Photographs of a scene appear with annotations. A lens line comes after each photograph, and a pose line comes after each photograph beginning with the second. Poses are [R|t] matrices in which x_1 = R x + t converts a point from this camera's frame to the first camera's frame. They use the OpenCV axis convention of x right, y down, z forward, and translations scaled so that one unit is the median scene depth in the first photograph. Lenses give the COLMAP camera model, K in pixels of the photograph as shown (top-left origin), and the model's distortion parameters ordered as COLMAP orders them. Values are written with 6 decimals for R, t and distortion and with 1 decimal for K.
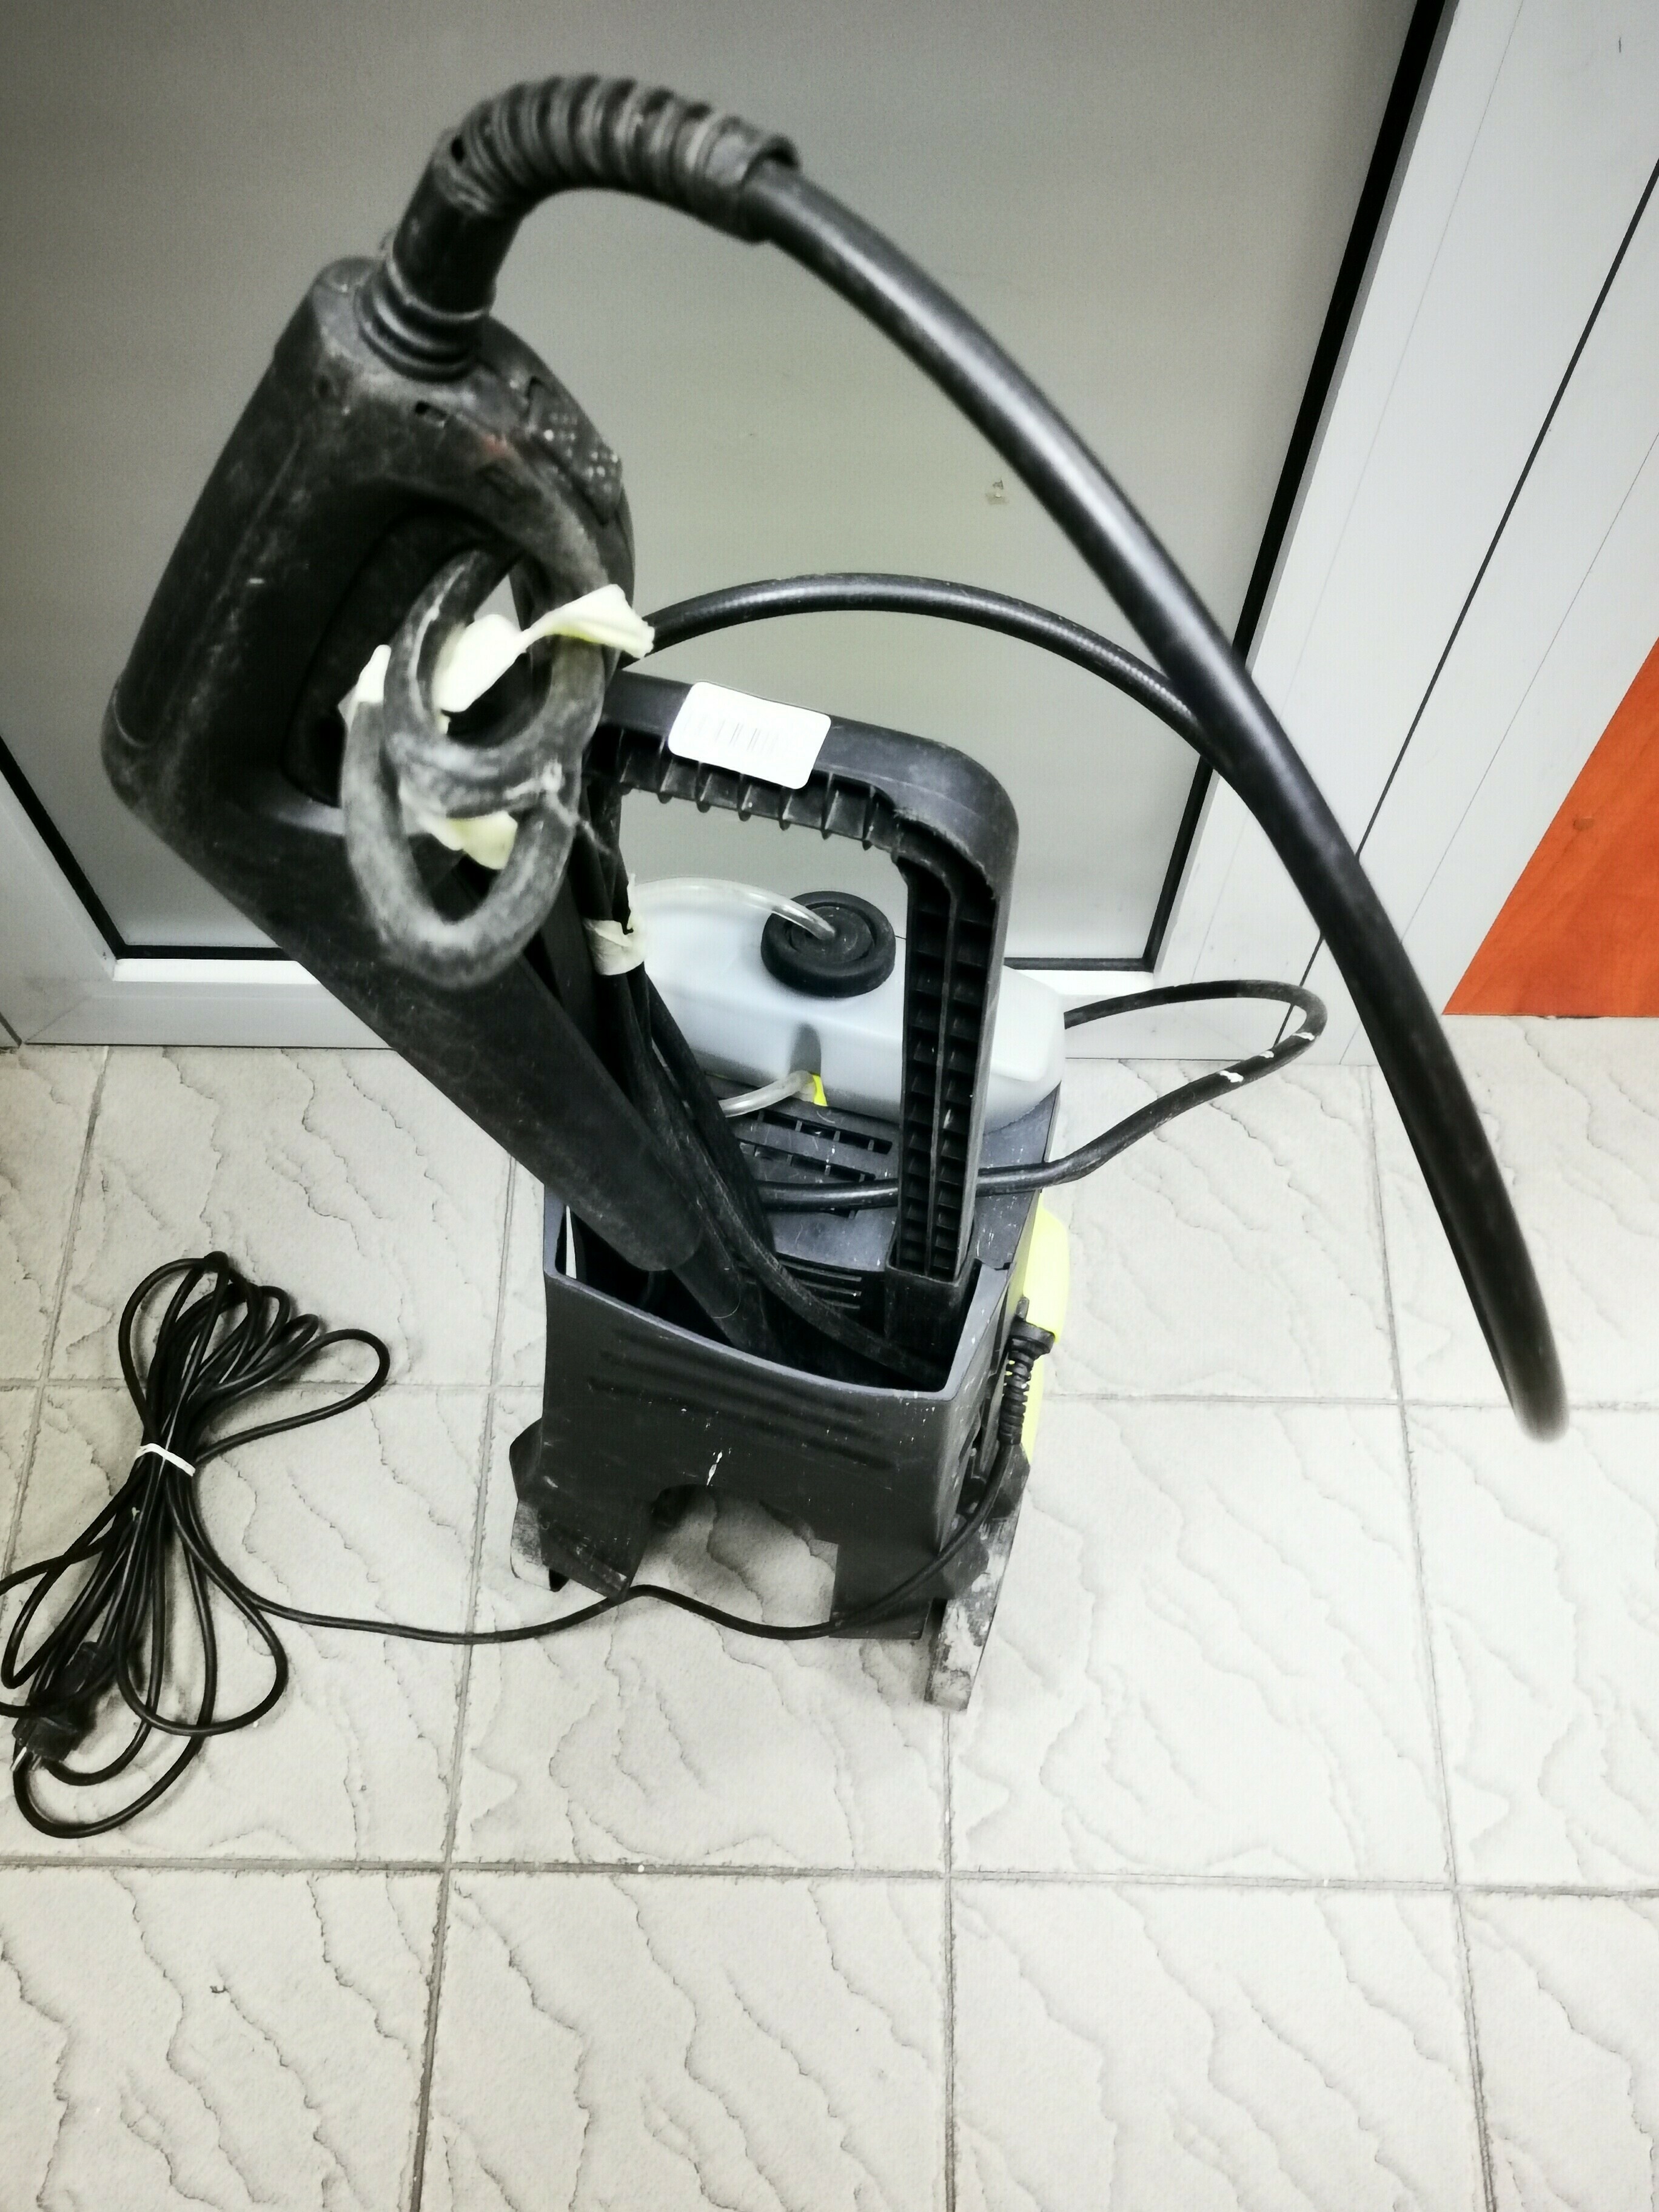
lens RADIAL K [[1976.1, 0, 794.4], [0, 1976.1, 1143.8], [0, 0, 1]] dist [0.026431, -0.042618]
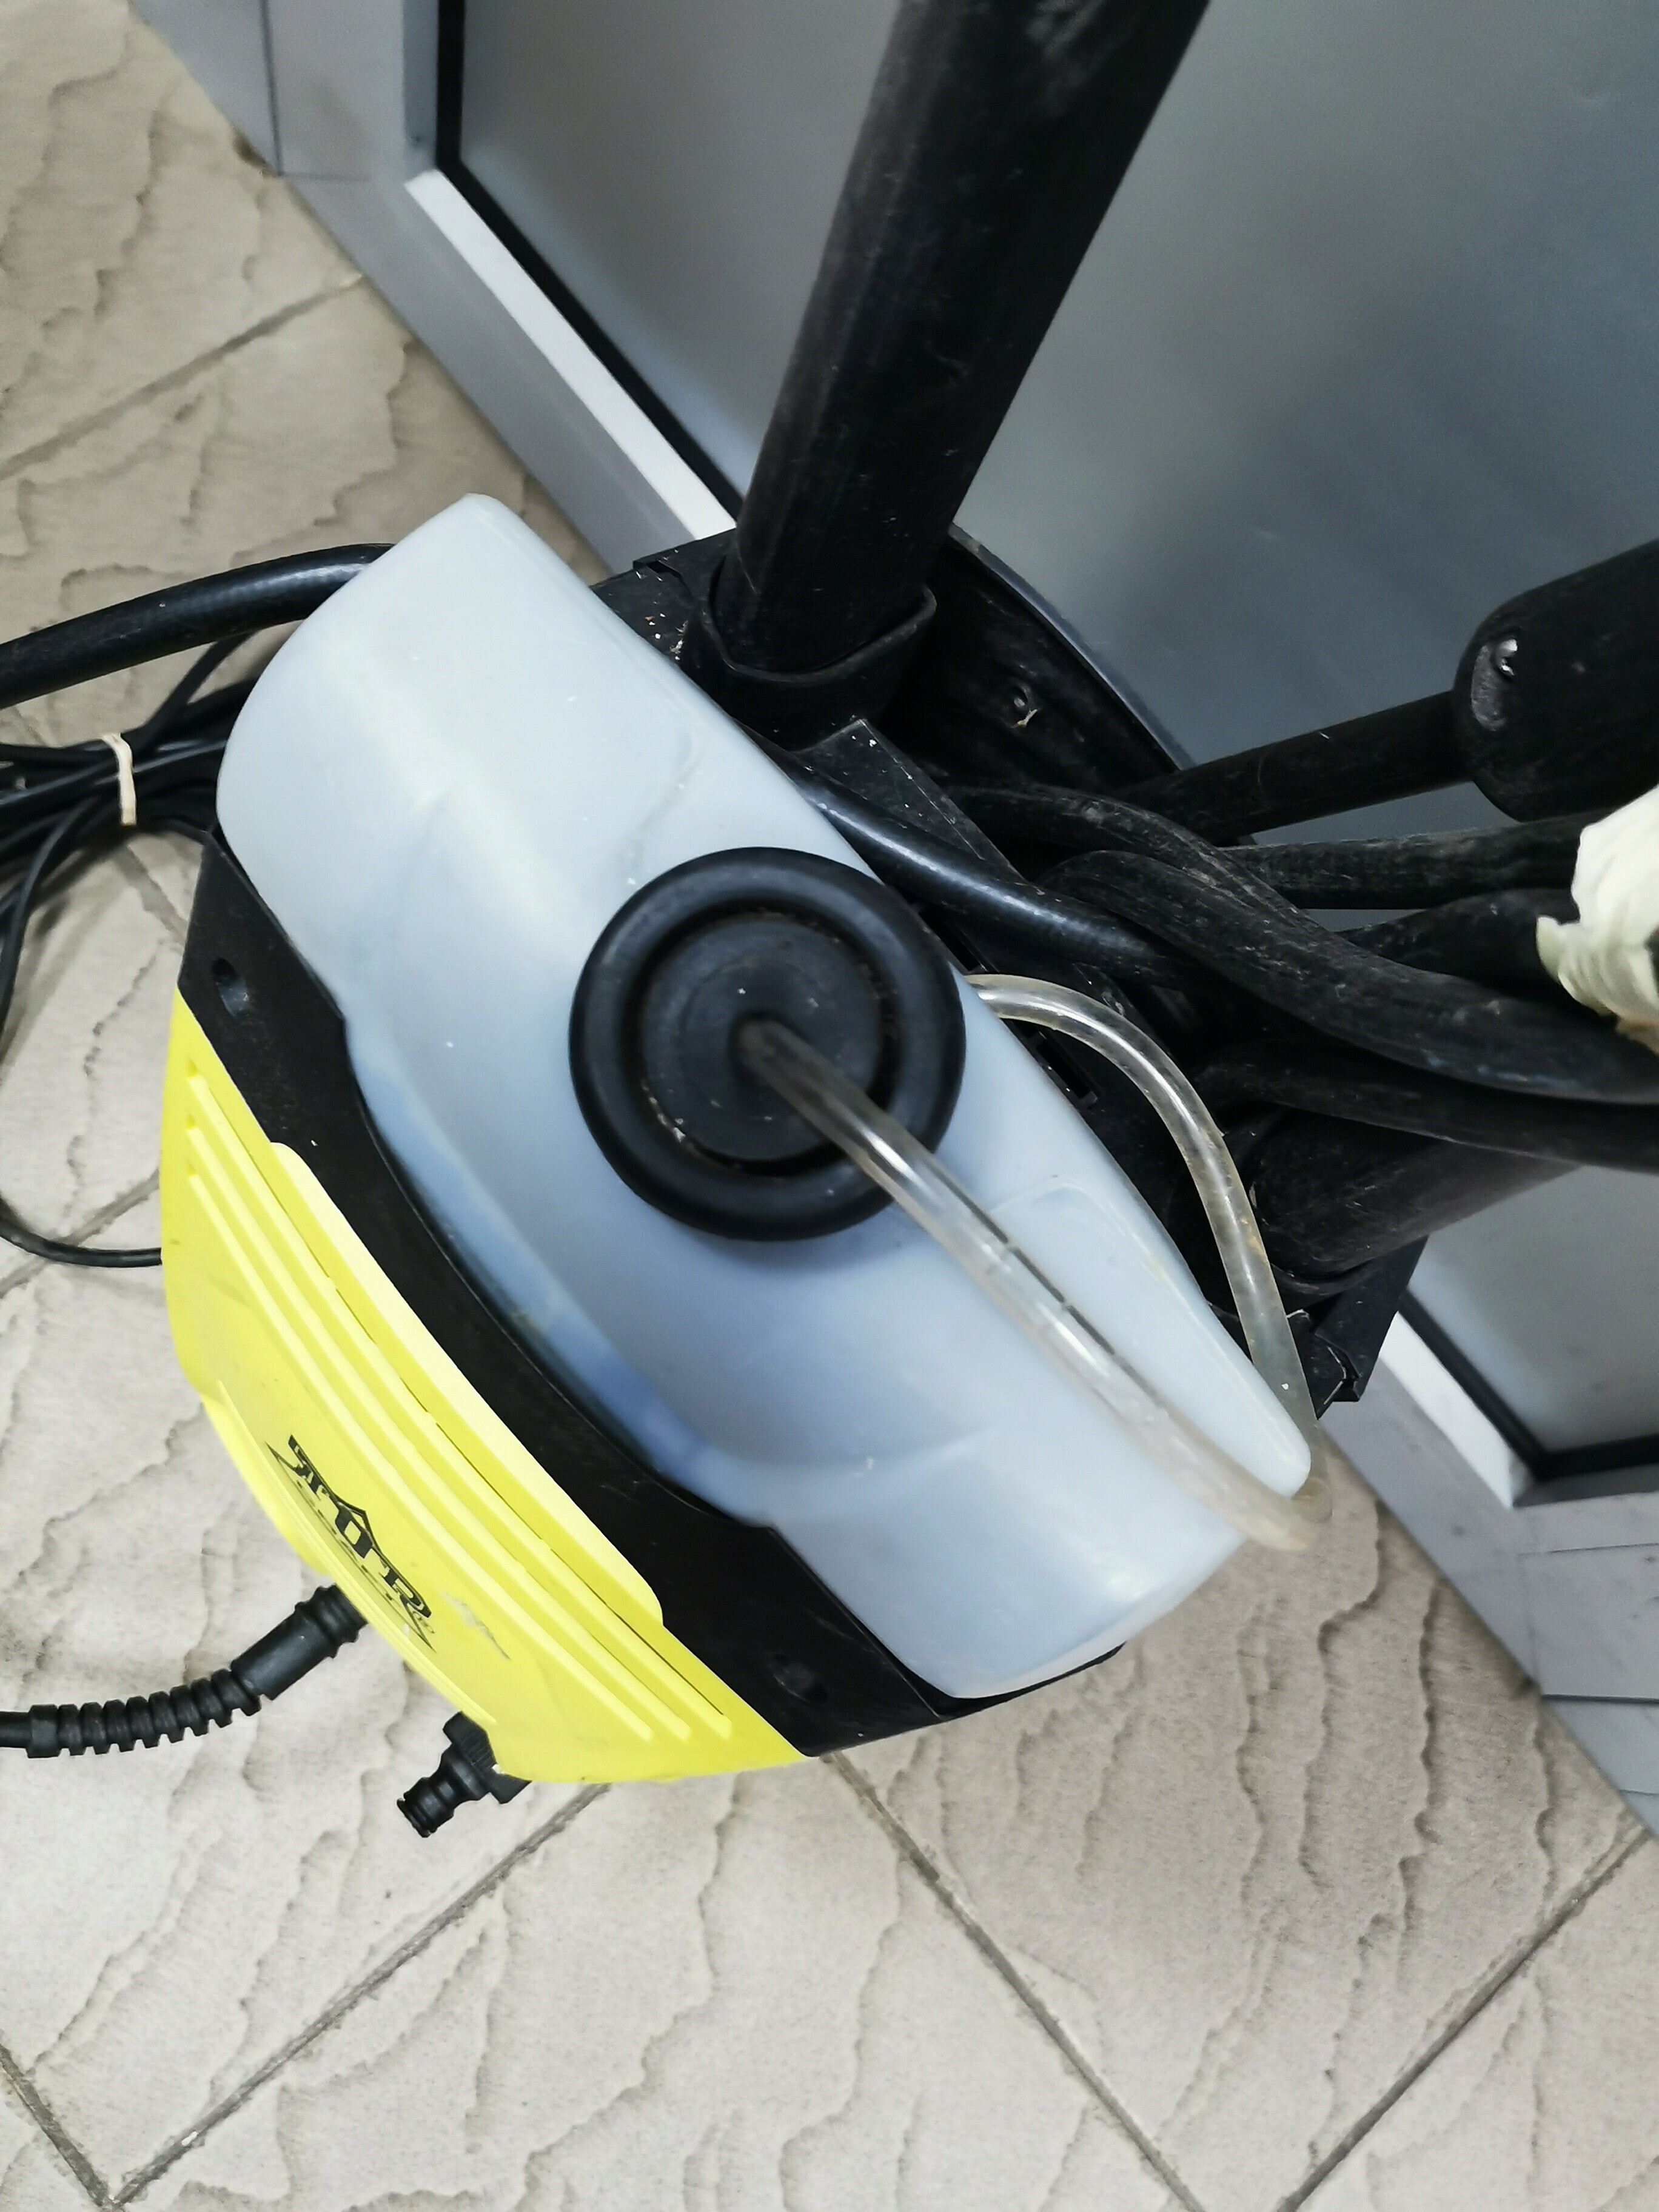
lens RADIAL K [[1976.3, 0, 800.4], [0, 1976.3, 1135.6], [0, 0, 1]] dist [0.026431, -0.042618]
pose [[0.643964, 0.761987, -0.068465, 0.005844], [-0.749353, 0.646254, 0.144312, -0.081621], [0.154210, -0.041627, 0.987161, 0.442901]]
